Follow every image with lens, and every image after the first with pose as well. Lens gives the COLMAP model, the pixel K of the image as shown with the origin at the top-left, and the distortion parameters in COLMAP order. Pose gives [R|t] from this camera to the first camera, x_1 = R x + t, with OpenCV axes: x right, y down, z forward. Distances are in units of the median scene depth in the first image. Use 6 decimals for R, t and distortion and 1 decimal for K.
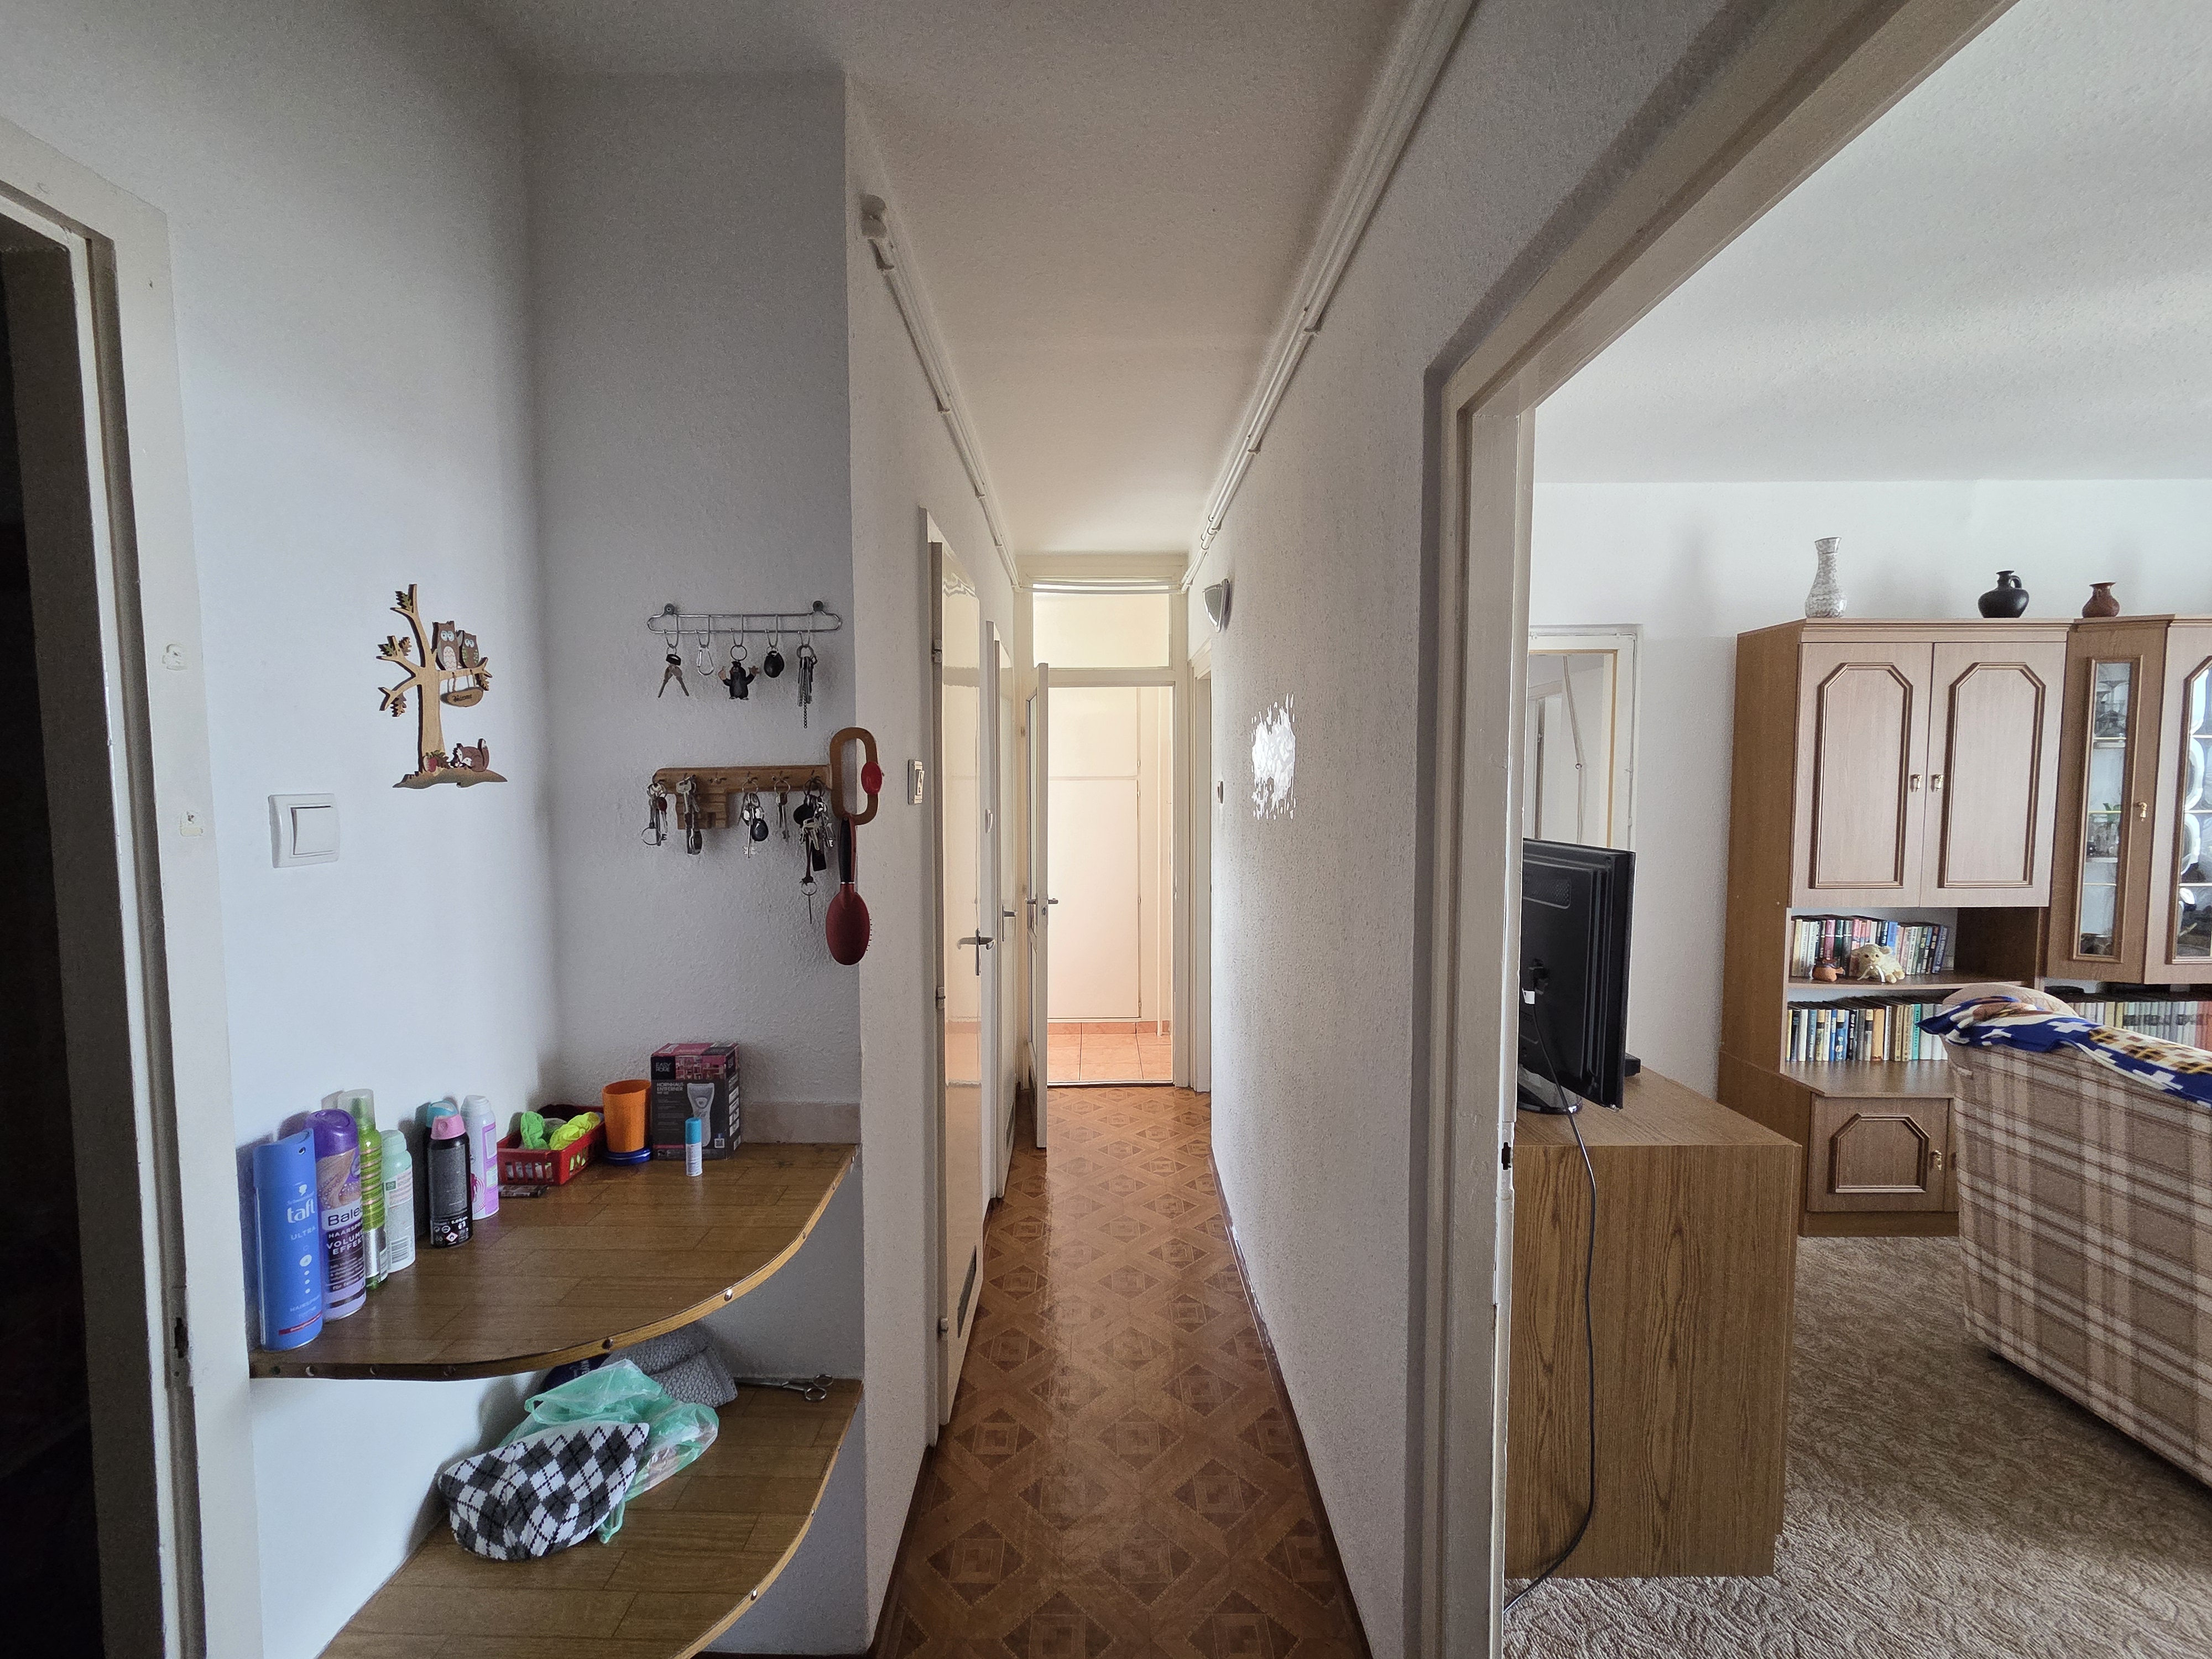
lens RADIAL K [[900.7, 0, 1095.8], [0, 900.7, 836.7], [0, 0, 1]] dist [0.005213, -0.001405]
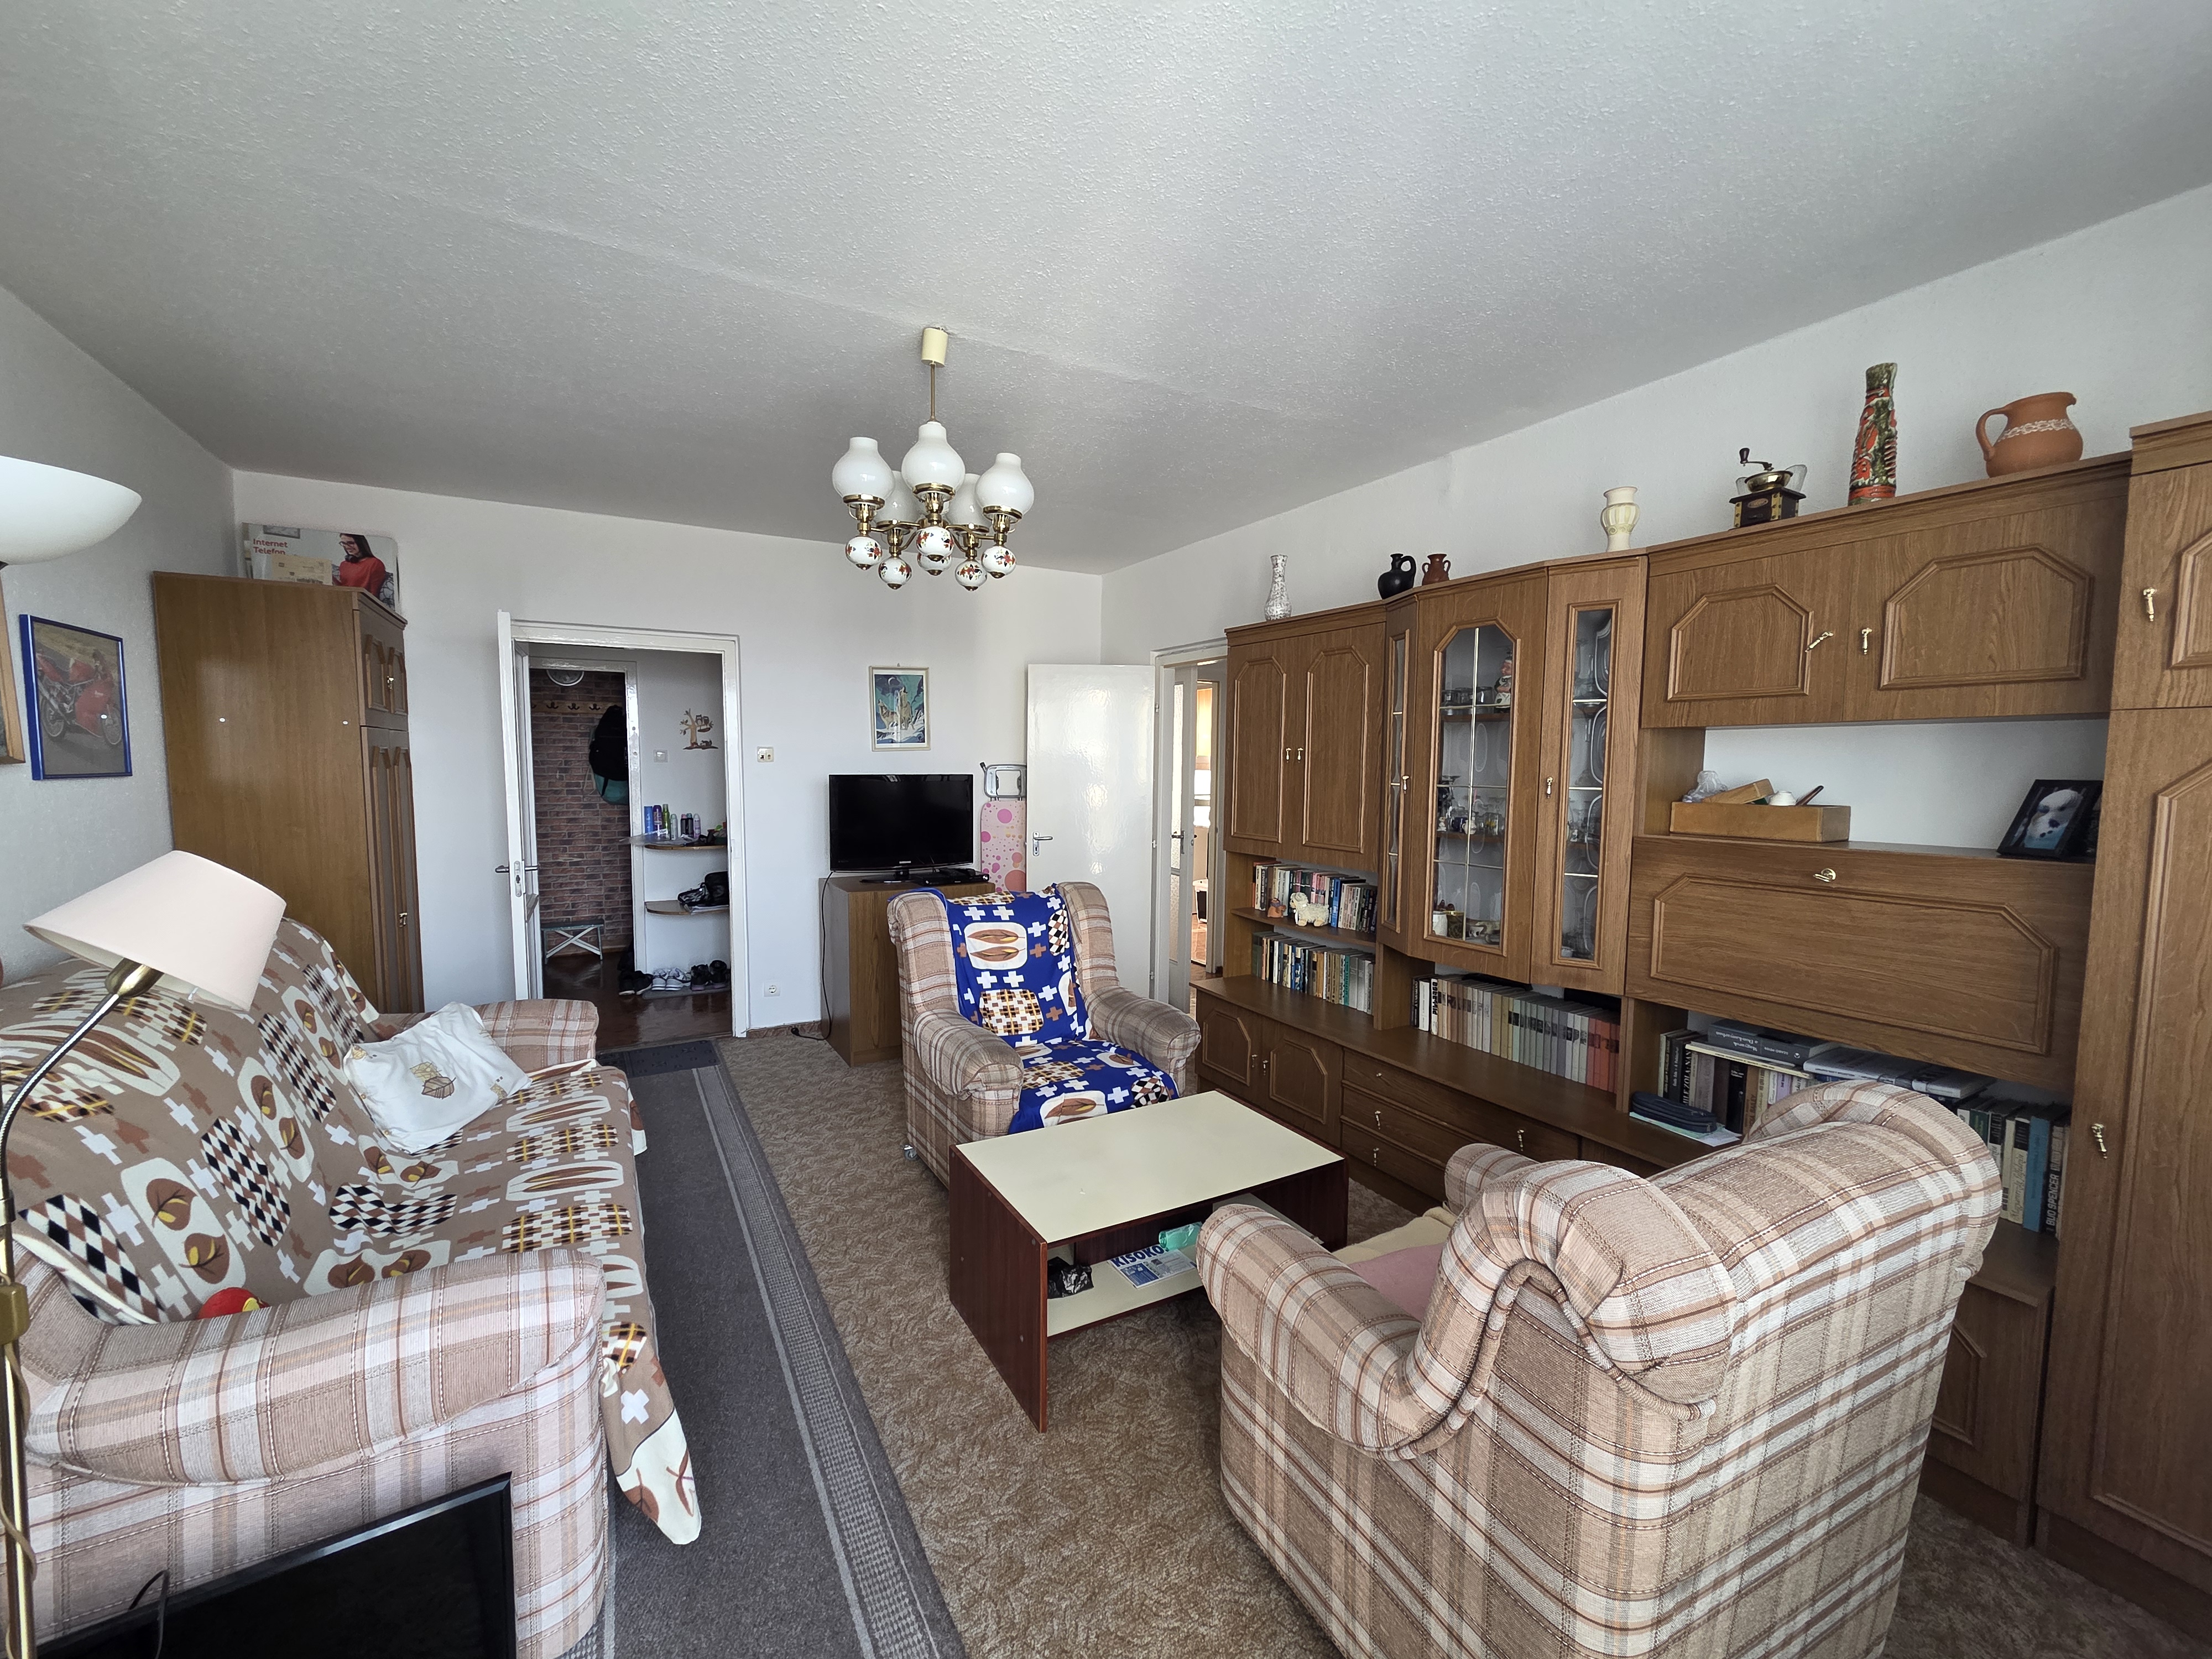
lens RADIAL K [[900.7, 0, 1097.9], [0, 900.7, 846.0], [0, 0, 1]] dist [0.005213, -0.001405]
pose [[0.492282, 0.092129, -0.865546, 1.849551], [-0.064923, 0.995499, 0.069036, -0.005815], [0.868011, 0.022208, 0.496048, 0.196869]]
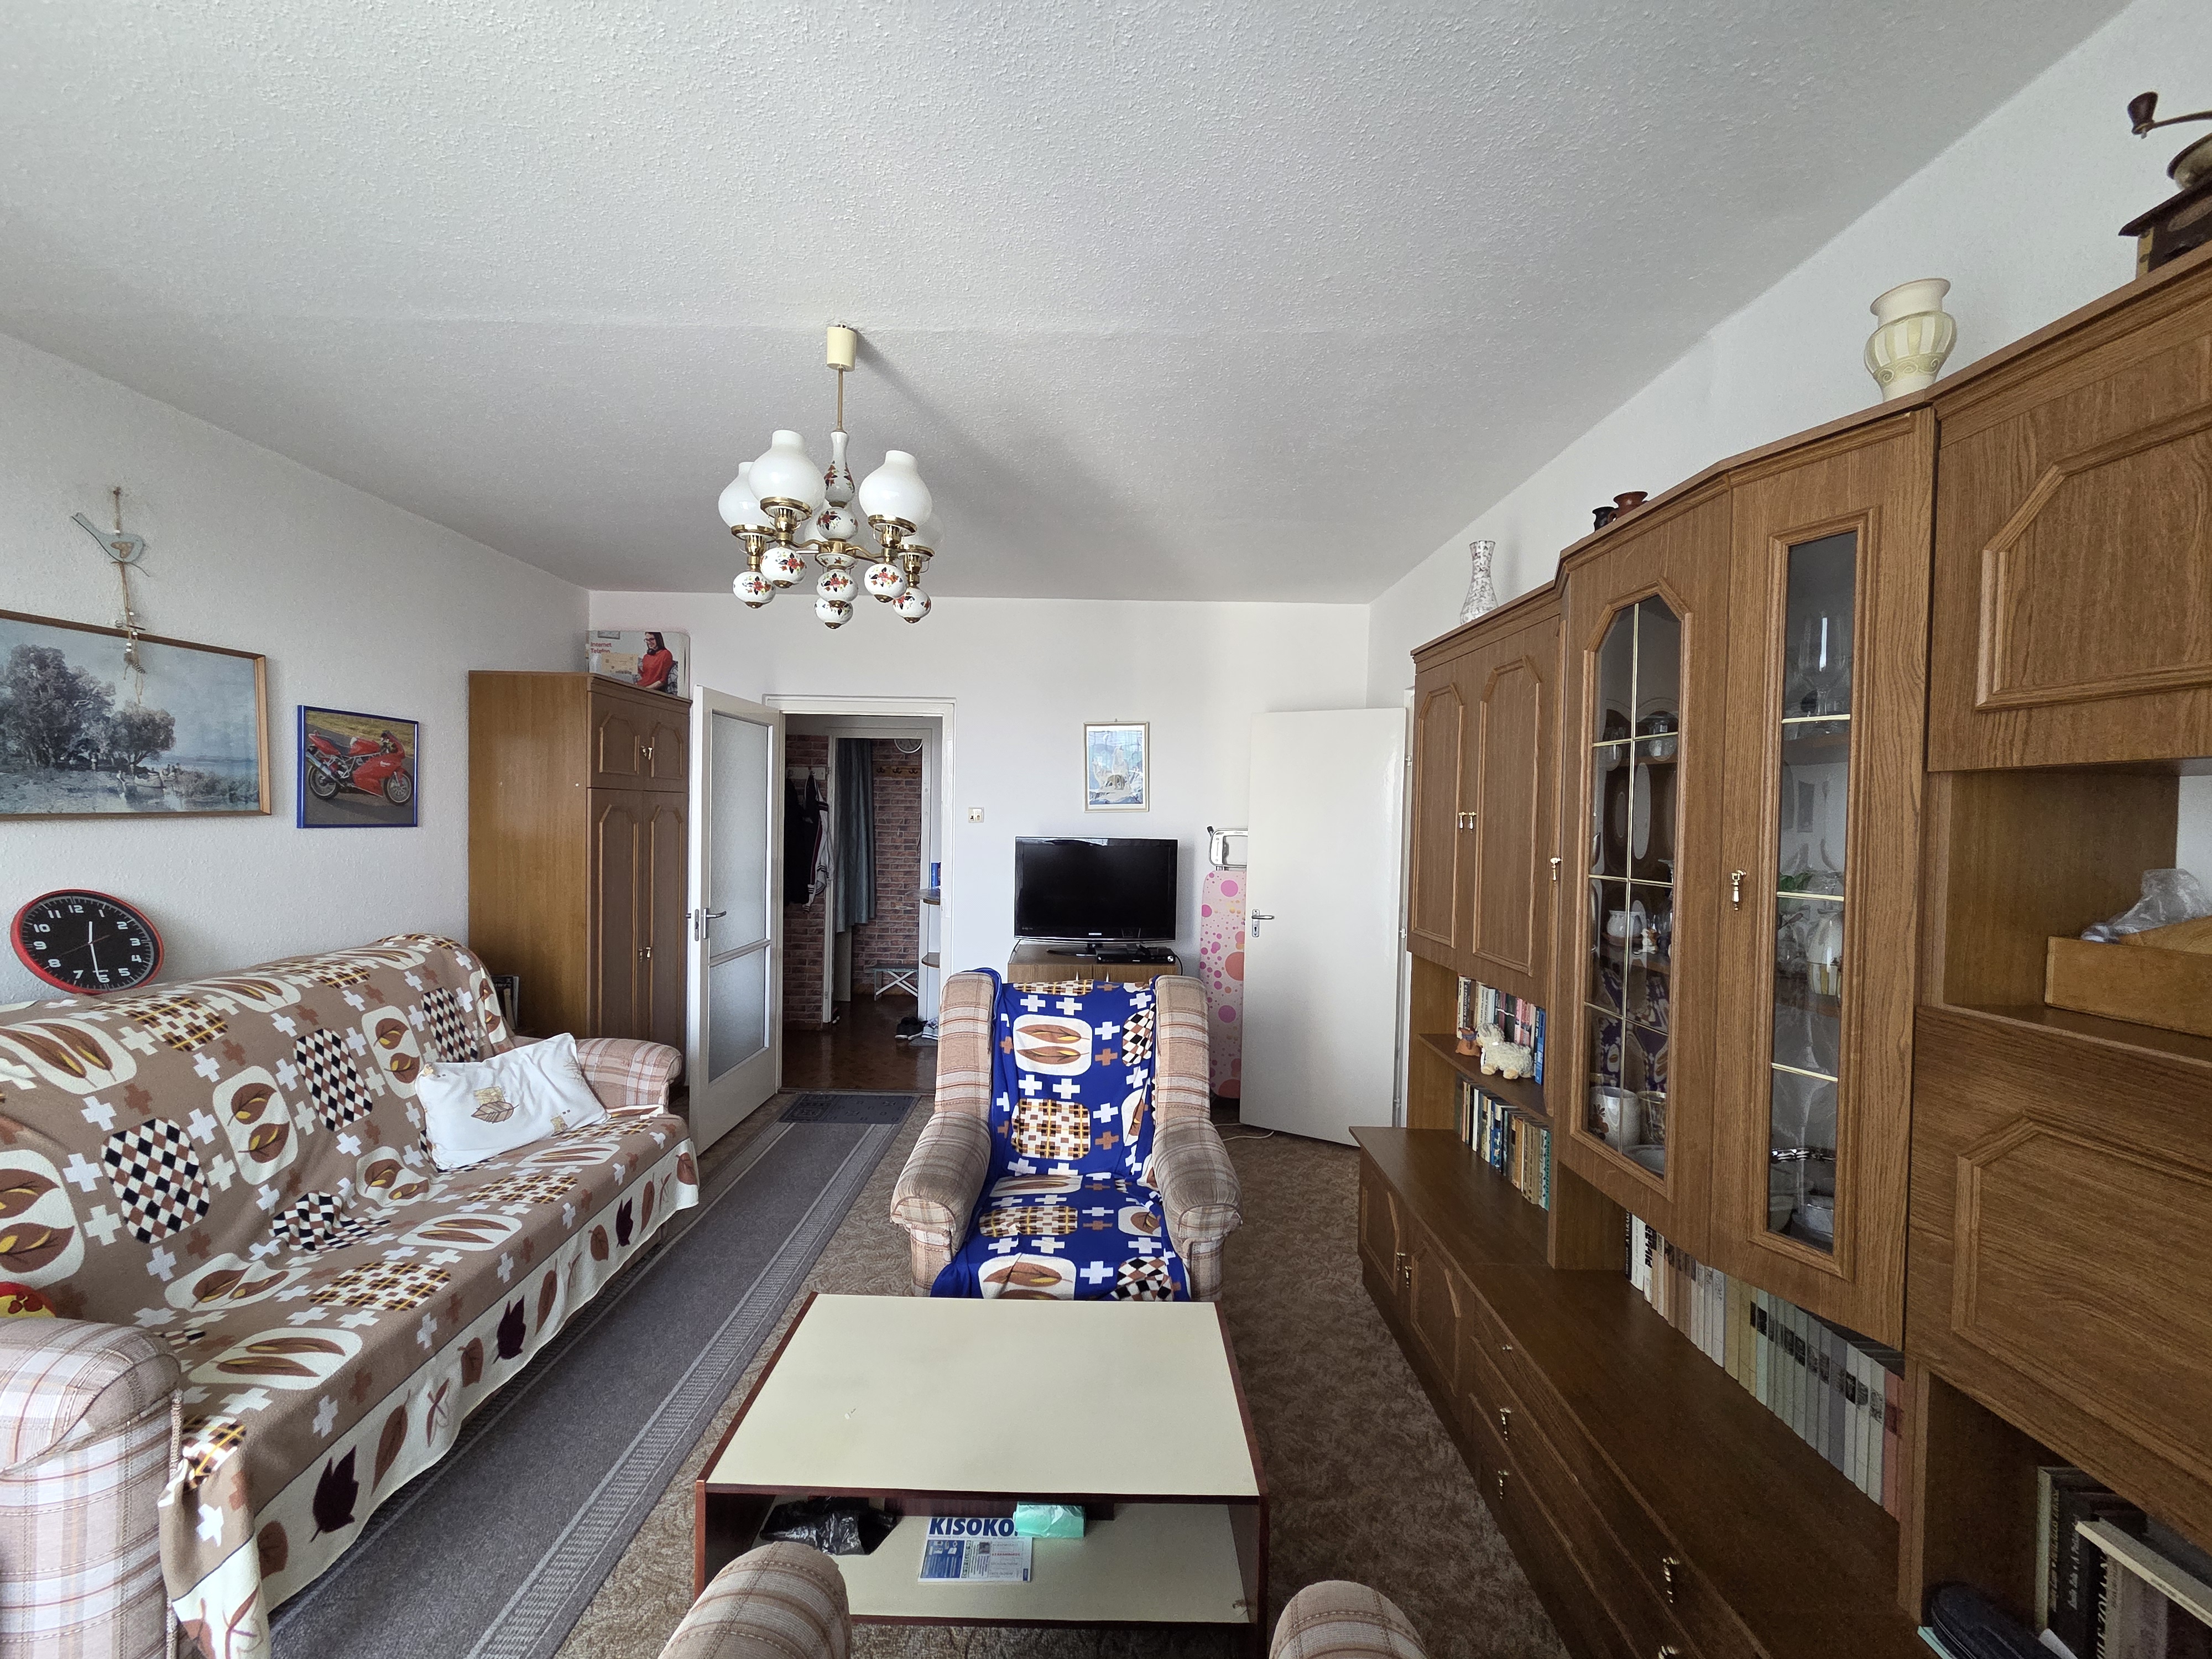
lens RADIAL K [[900.7, 0, 1098.2], [0, 900.7, 840.6], [0, 0, 1]] dist [0.005213, -0.001405]
pose [[-0.000083, 0.032581, -0.999469, 1.755182], [-0.082750, 0.996041, 0.032476, -0.042108], [0.996570, 0.082708, 0.002614, 0.676324]]
